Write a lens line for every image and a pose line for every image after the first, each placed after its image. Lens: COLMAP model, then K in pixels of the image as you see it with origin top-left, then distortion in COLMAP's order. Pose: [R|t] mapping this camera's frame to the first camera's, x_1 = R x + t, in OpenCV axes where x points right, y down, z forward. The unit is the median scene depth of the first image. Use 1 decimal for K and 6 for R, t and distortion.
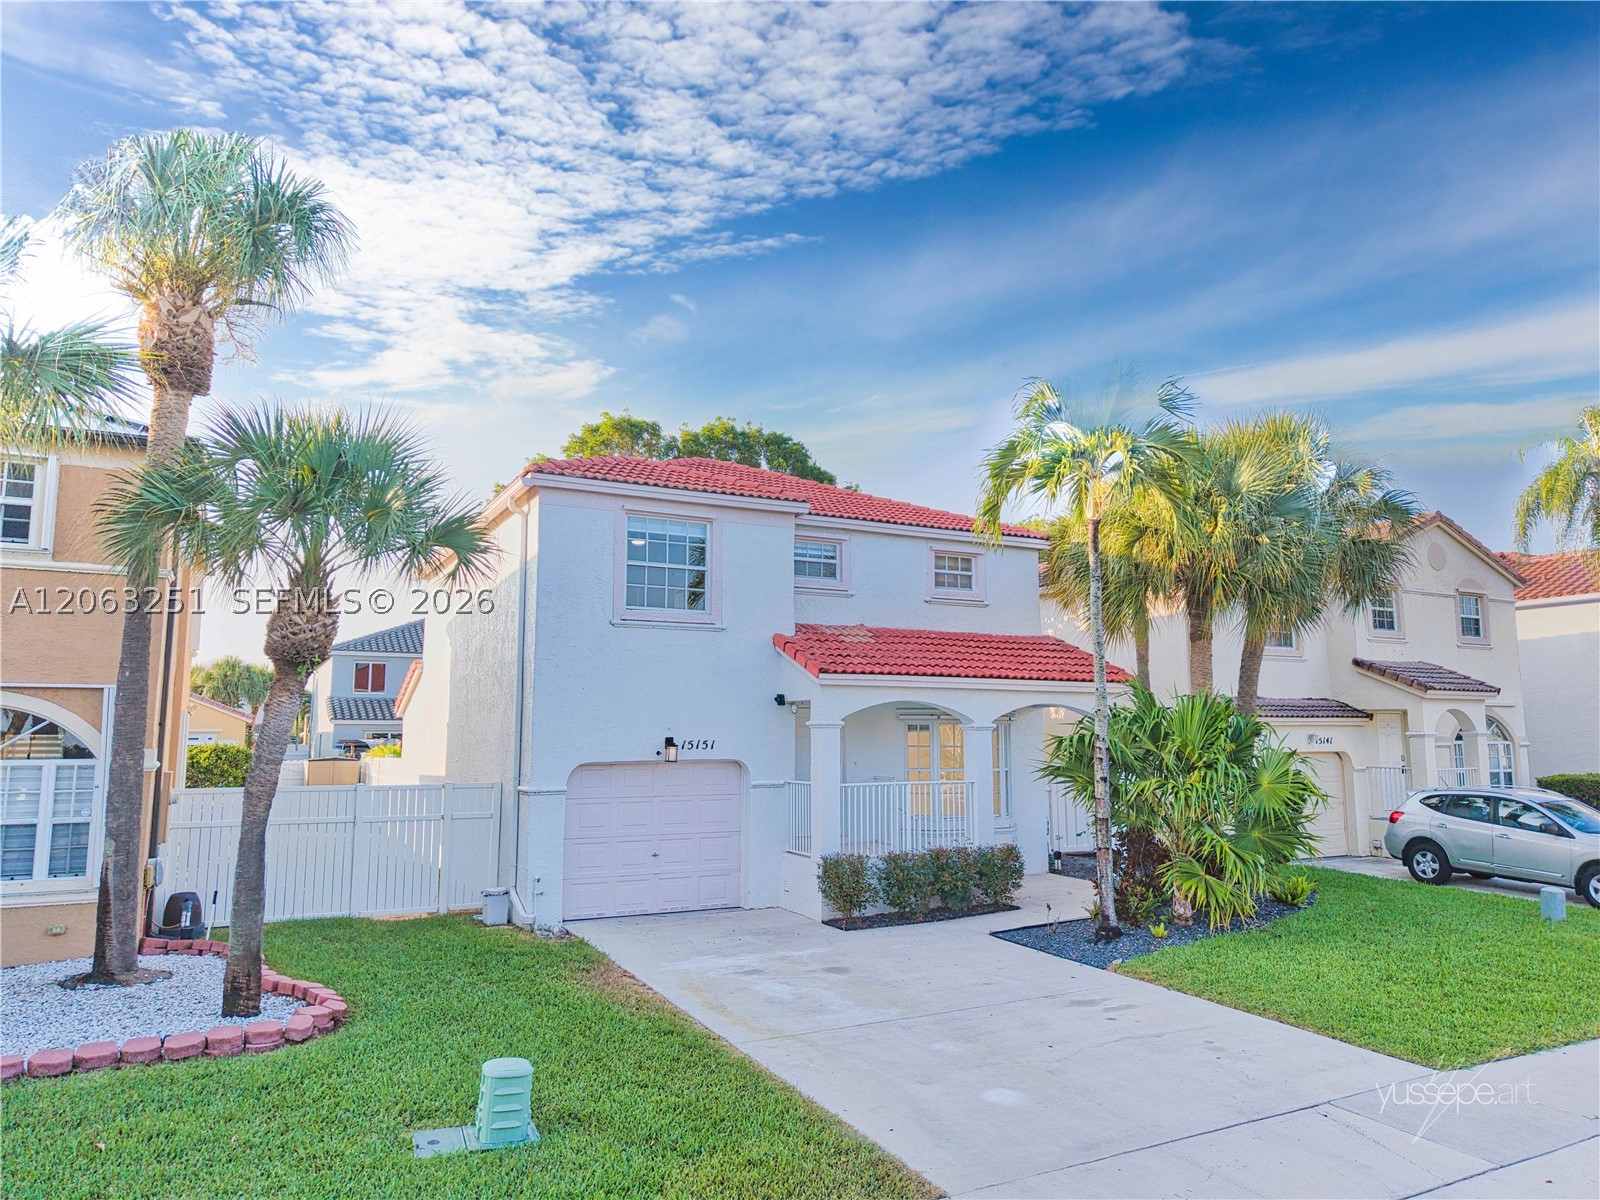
lens RADIAL K [[1062.6, 0, 806.7], [0, 1062.6, 603.5], [0, 0, 1]] dist [0.028935, -0.021551]
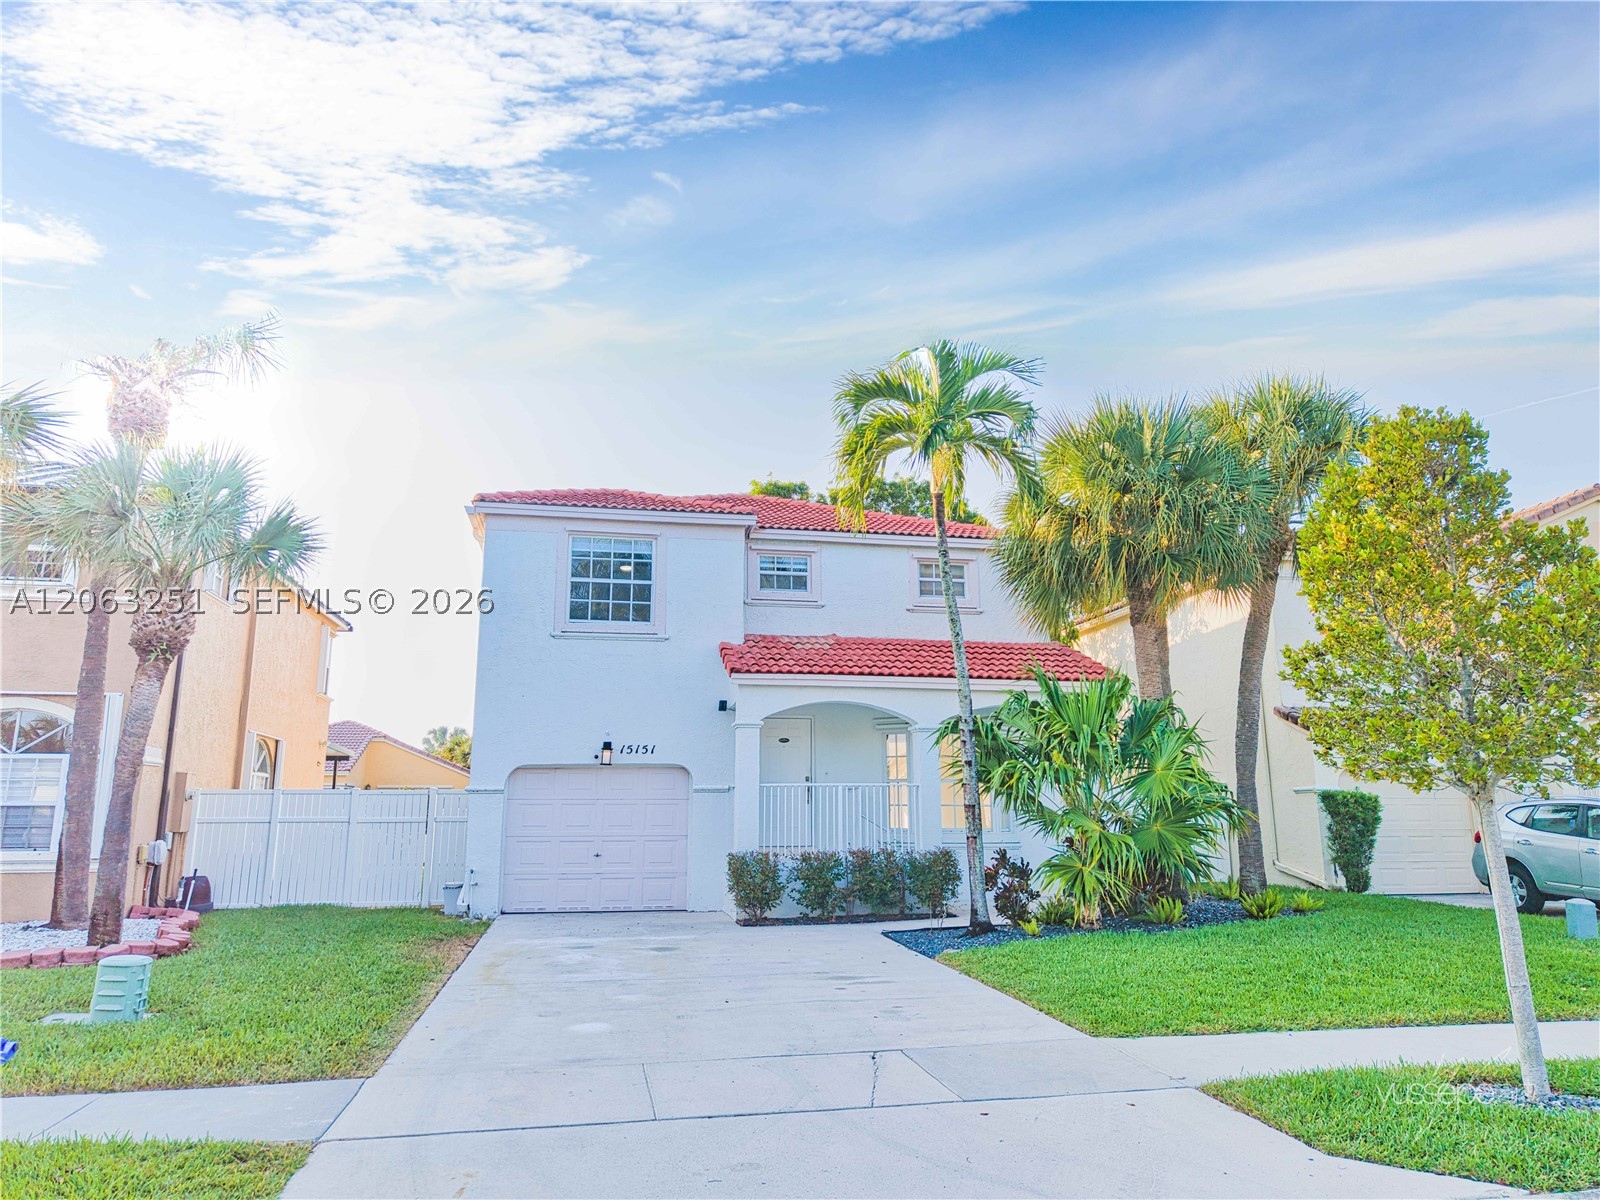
lens RADIAL K [[1062.6, 0, 806.7], [0, 1062.6, 603.5], [0, 0, 1]] dist [0.028935, -0.021551]
pose [[0.957352, -0.060399, -0.282539, 0.359803], [0.038538, 0.995862, -0.082306, 0.082753], [0.286341, 0.067907, 0.955718, 0.040836]]
